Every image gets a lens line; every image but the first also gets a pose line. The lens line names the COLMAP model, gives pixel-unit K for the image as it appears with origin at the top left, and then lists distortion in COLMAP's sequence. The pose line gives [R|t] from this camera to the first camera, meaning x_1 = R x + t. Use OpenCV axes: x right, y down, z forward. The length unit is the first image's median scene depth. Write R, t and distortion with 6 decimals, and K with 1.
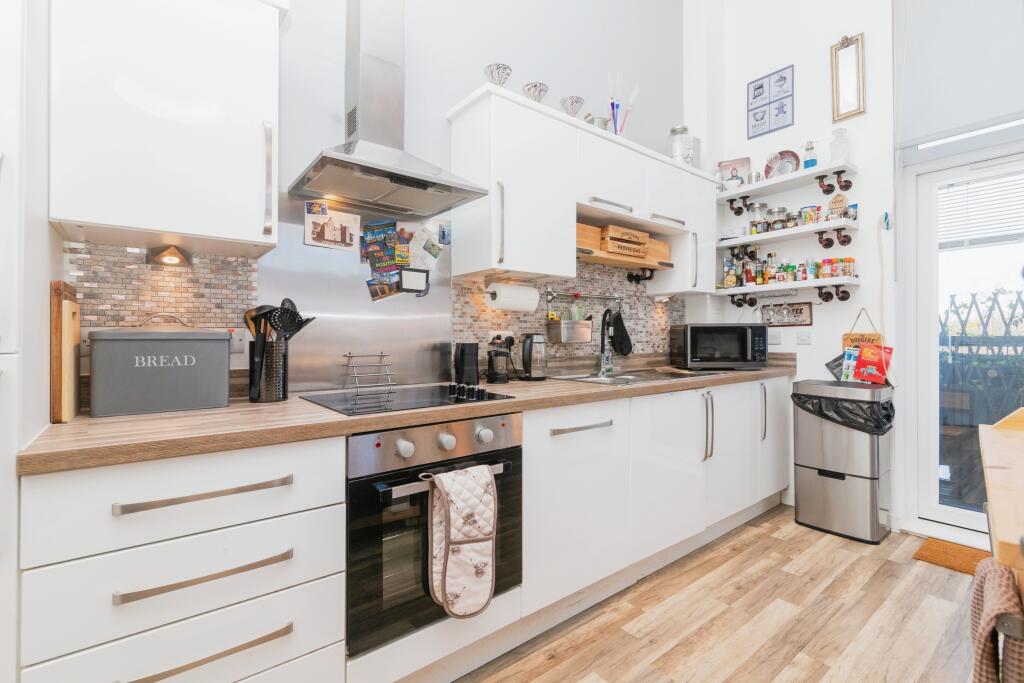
lens RADIAL K [[465.4, 0, 512.3], [0, 465.4, 330.3], [0, 0, 1]] dist [-0.002547, 0.000107]
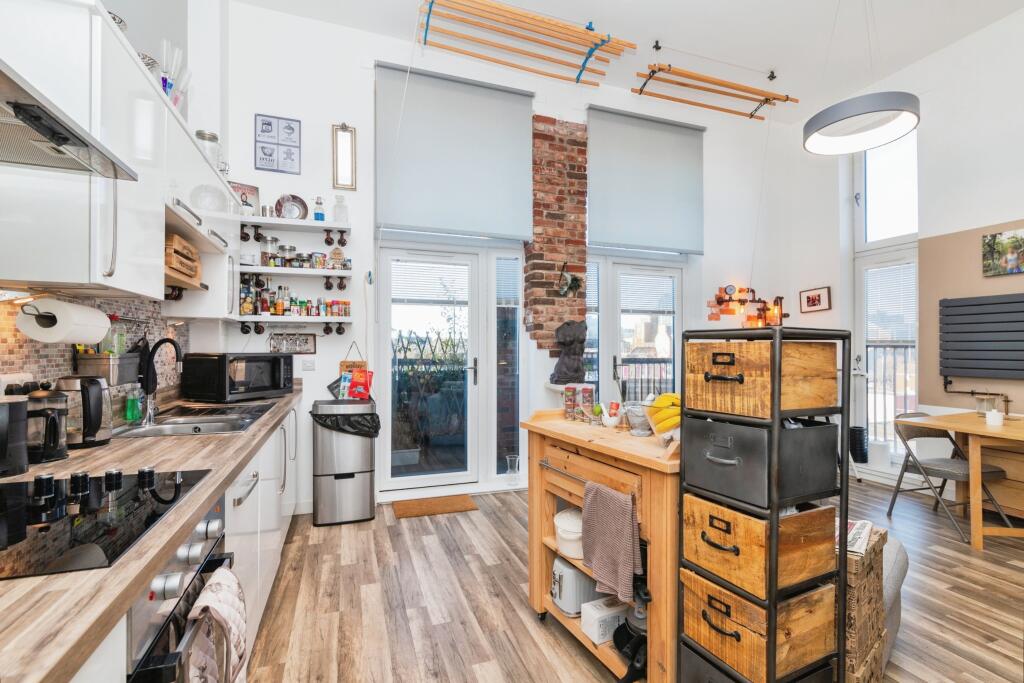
lens RADIAL K [[465.4, 0, 509.9], [0, 465.4, 341.8], [0, 0, 1]] dist [-0.002547, 0.000107]
pose [[0.322268, 0.018570, 0.946466, -0.323012], [-0.020701, 0.999707, -0.012565, -0.038467], [-0.946422, -0.015544, 0.322558, 0.169403]]
